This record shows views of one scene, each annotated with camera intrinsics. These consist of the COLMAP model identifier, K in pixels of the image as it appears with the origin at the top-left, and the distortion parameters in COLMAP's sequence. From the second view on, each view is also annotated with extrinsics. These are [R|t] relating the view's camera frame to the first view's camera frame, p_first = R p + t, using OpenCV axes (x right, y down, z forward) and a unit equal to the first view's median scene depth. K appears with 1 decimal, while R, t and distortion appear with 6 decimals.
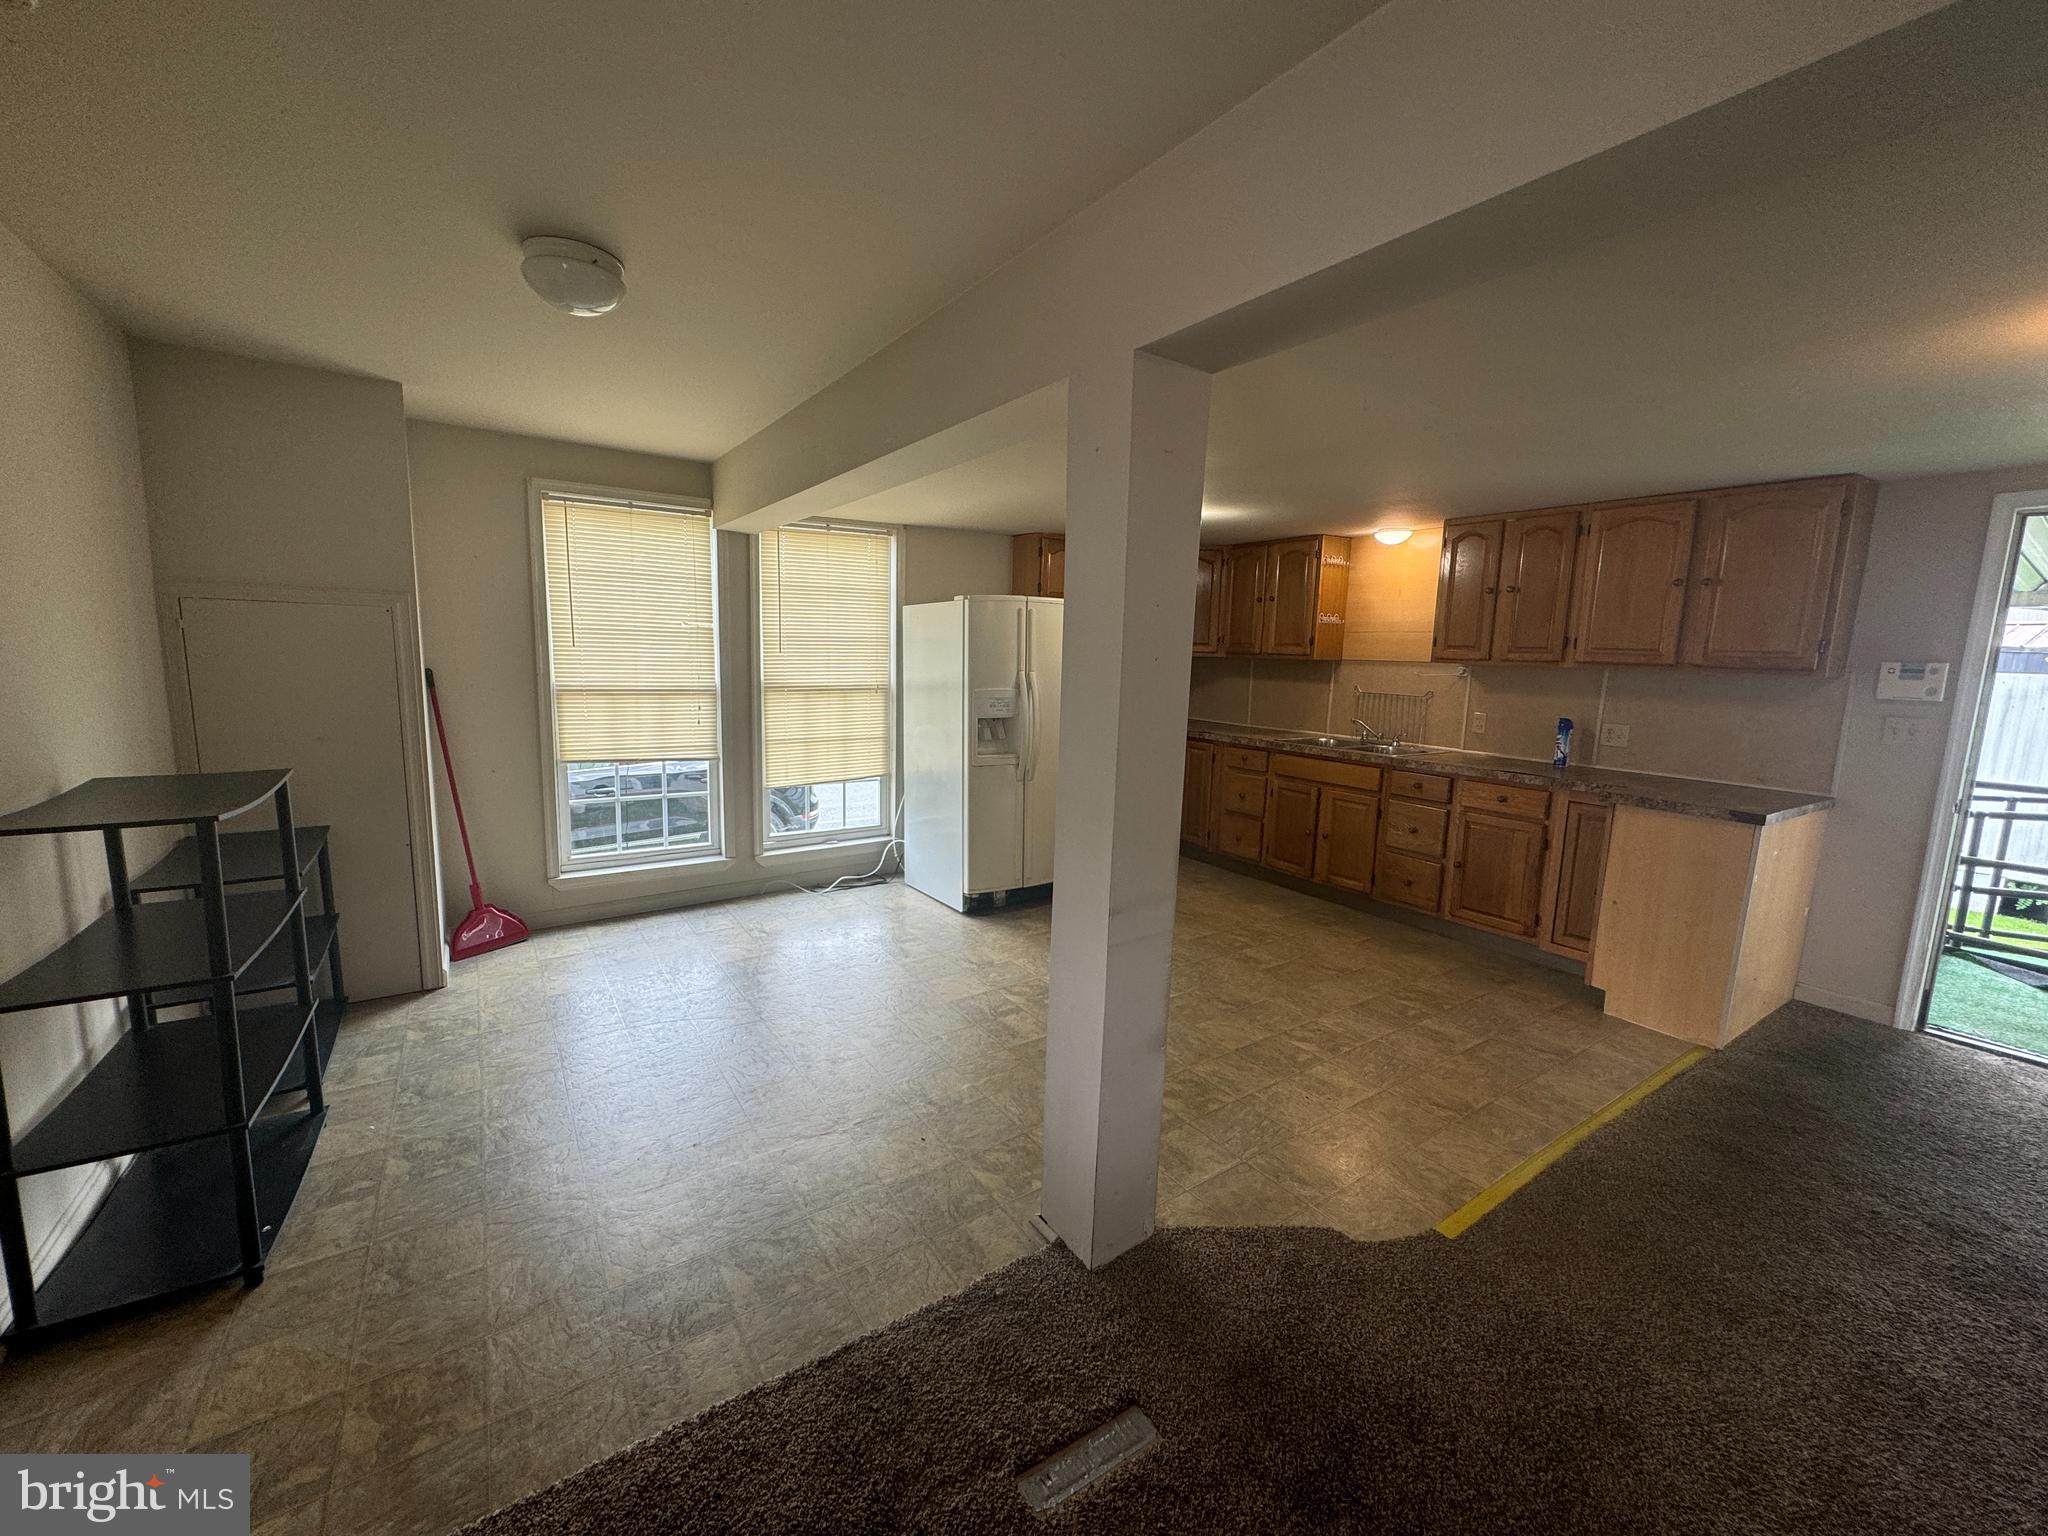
lens RADIAL K [[813.4, 0, 1020.4], [0, 813.4, 765.6], [0, 0, 1]] dist [-0.003098, -0.000329]
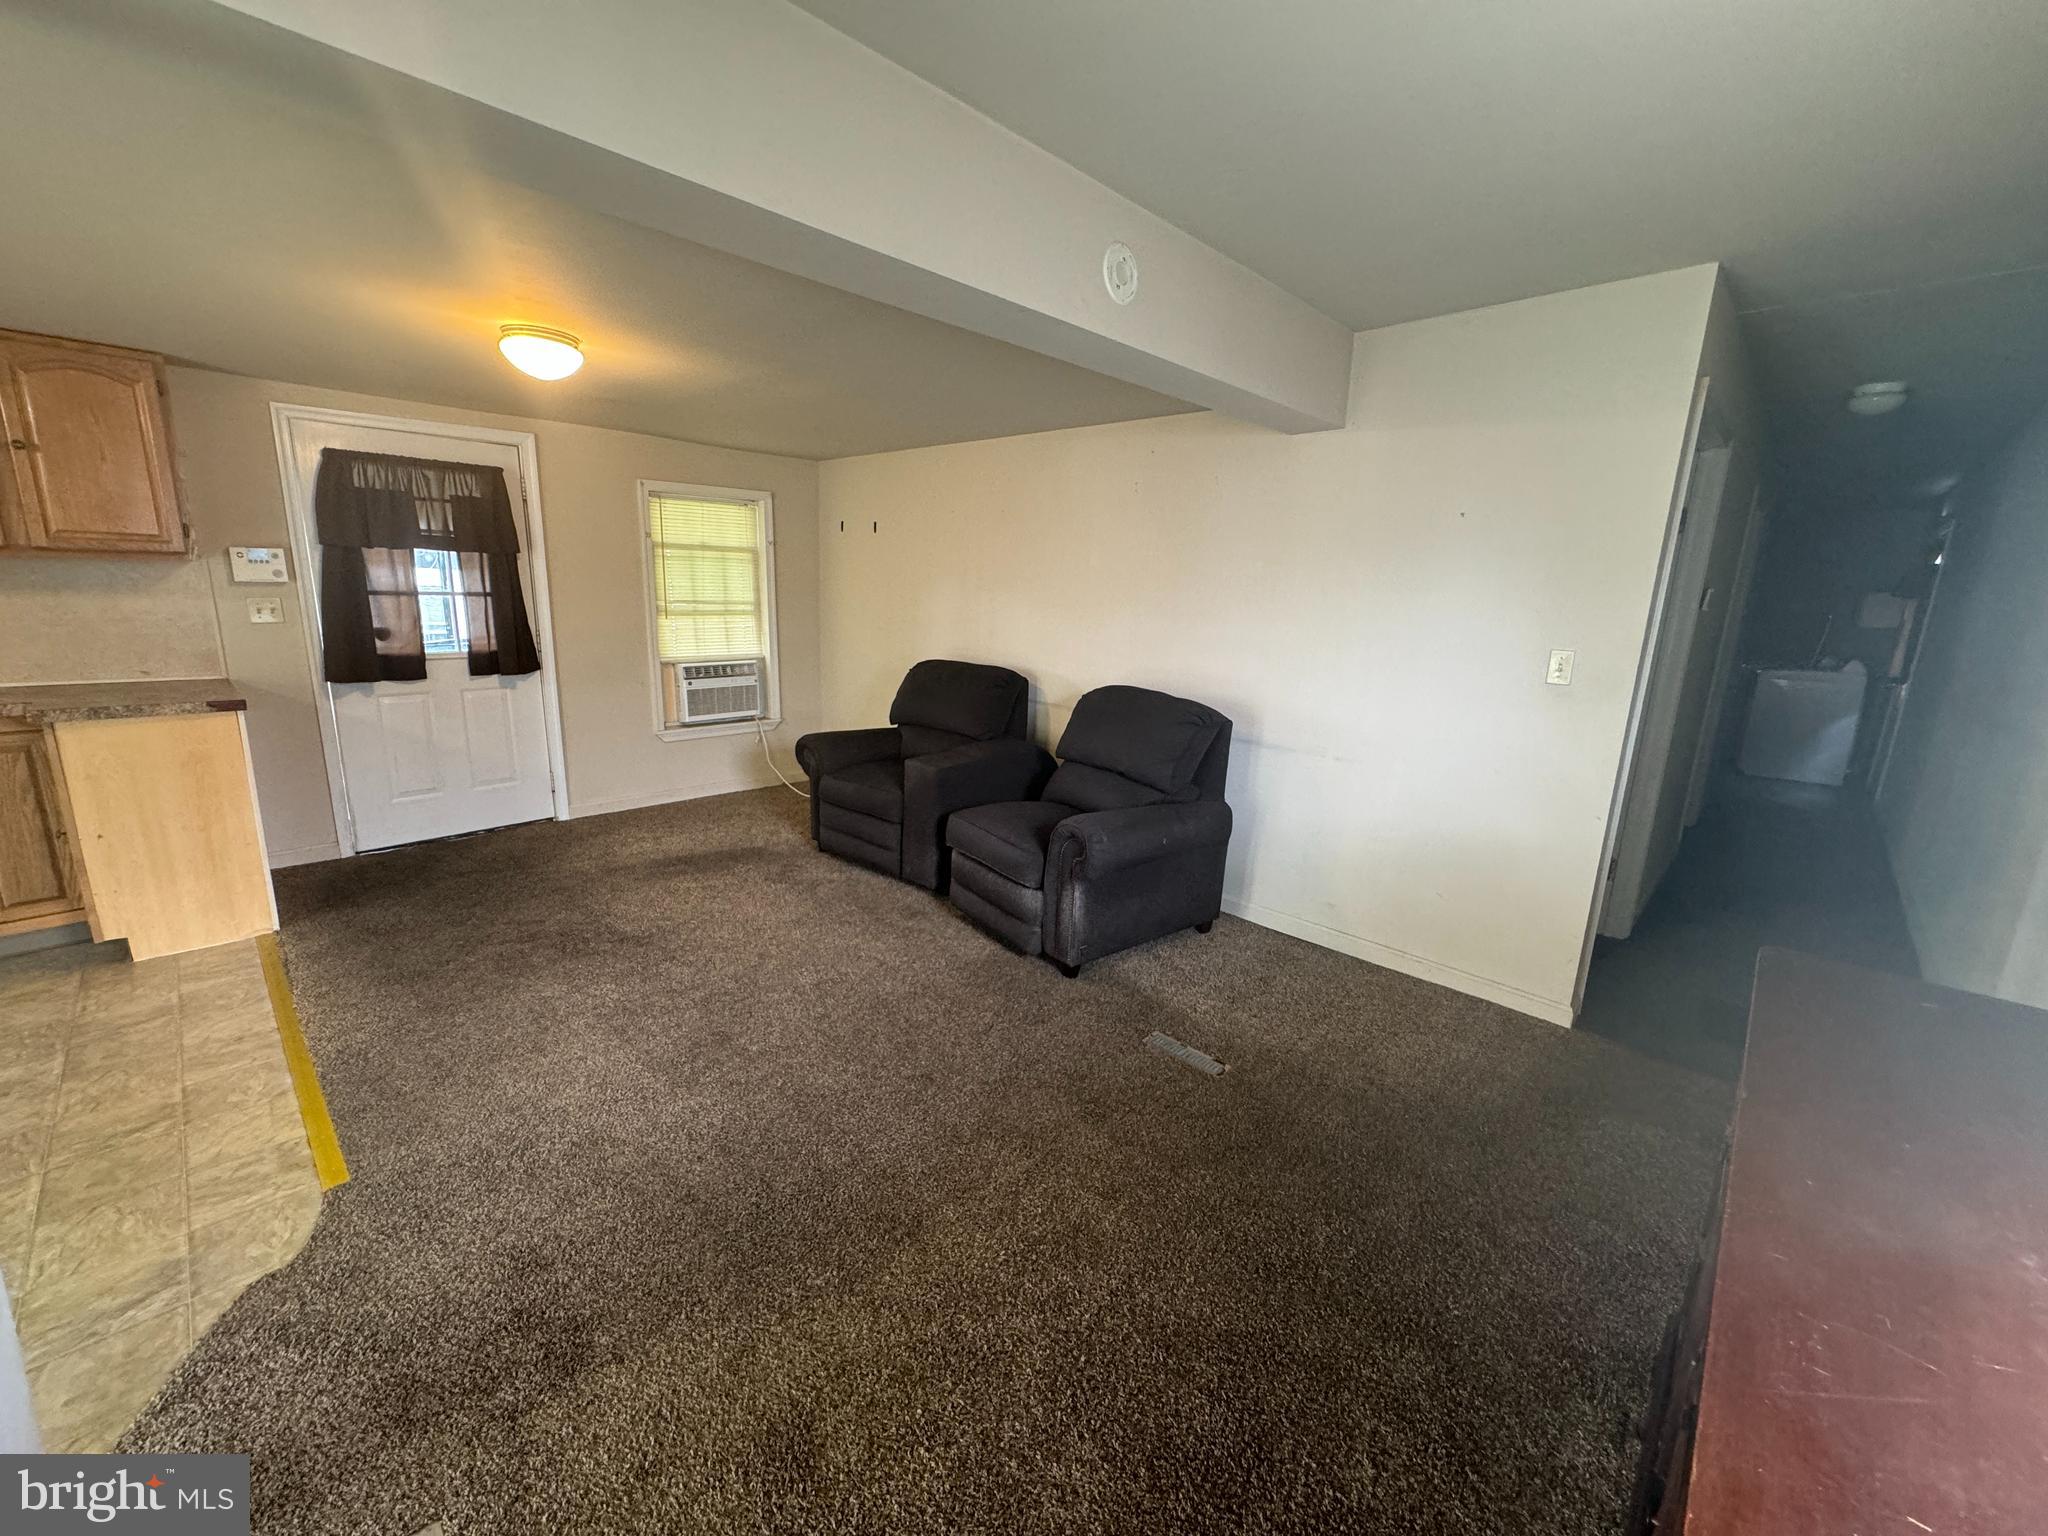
lens RADIAL K [[813.4, 0, 1018.7], [0, 813.4, 761.4], [0, 0, 1]] dist [-0.003098, -0.000329]
pose [[-0.201714, -0.241697, 0.949154, -0.234930], [0.105517, 0.958072, 0.266392, -0.028935], [-0.973744, 0.153887, -0.167753, 0.194988]]
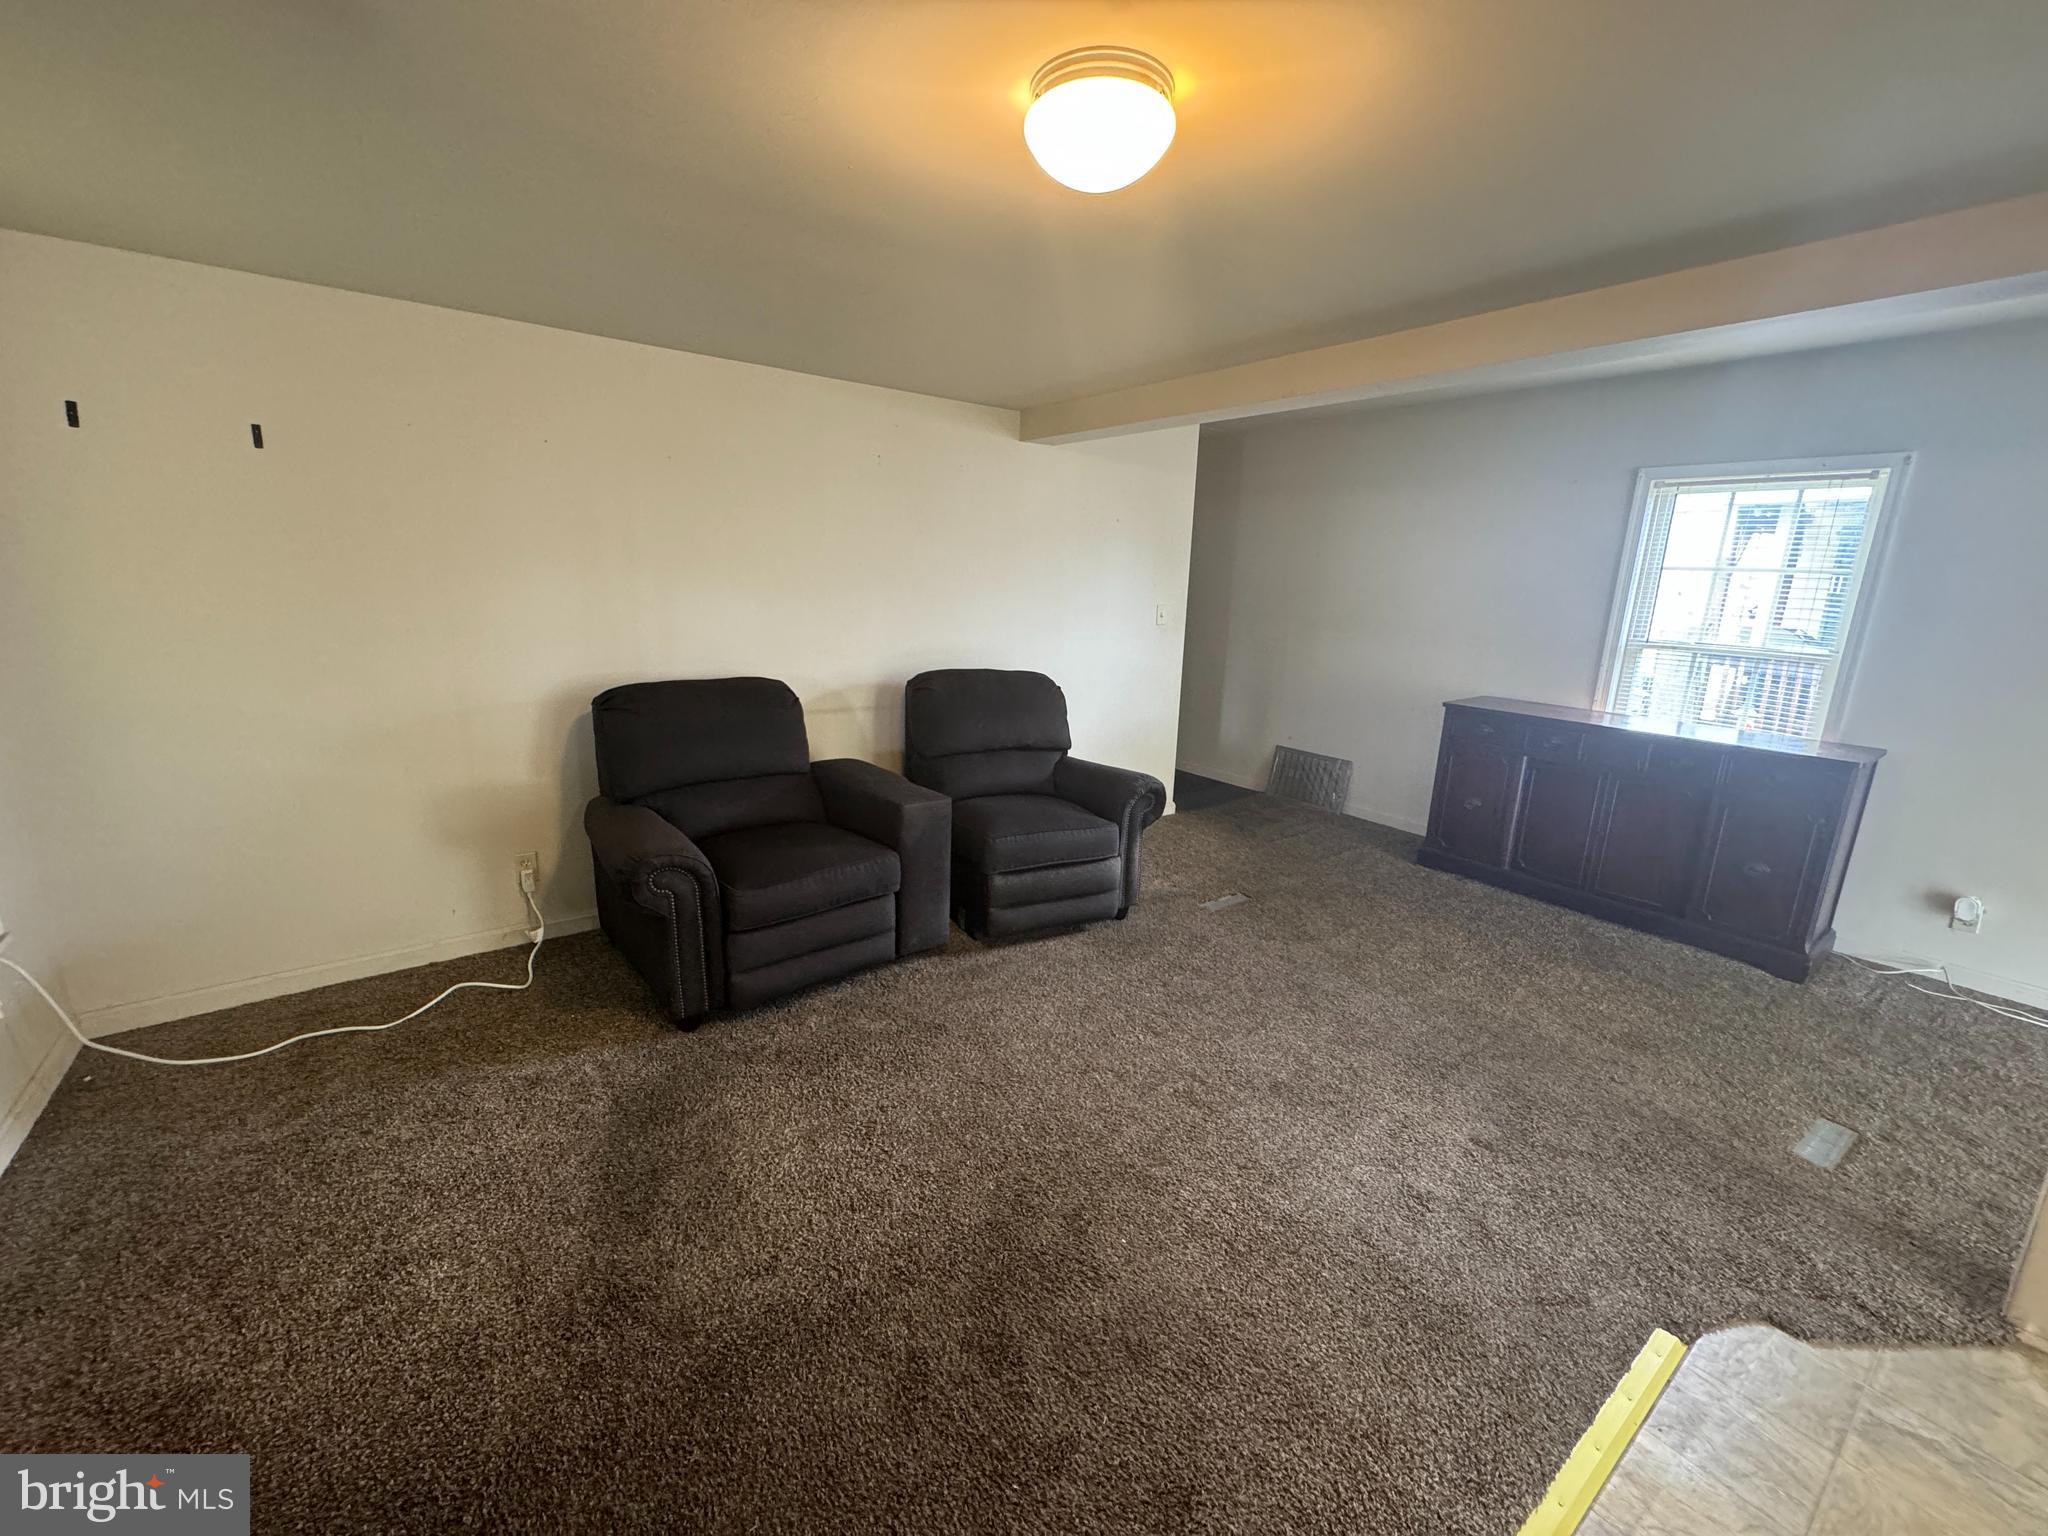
lens RADIAL K [[813.4, 0, 1028.2], [0, 813.4, 761.2], [0, 0, 1]] dist [-0.003098, -0.000329]
pose [[-0.997515, -0.047010, -0.052482, 0.706912], [-0.062978, 0.928879, 0.364990, -0.105516], [0.031591, 0.367388, -0.929531, 0.887236]]
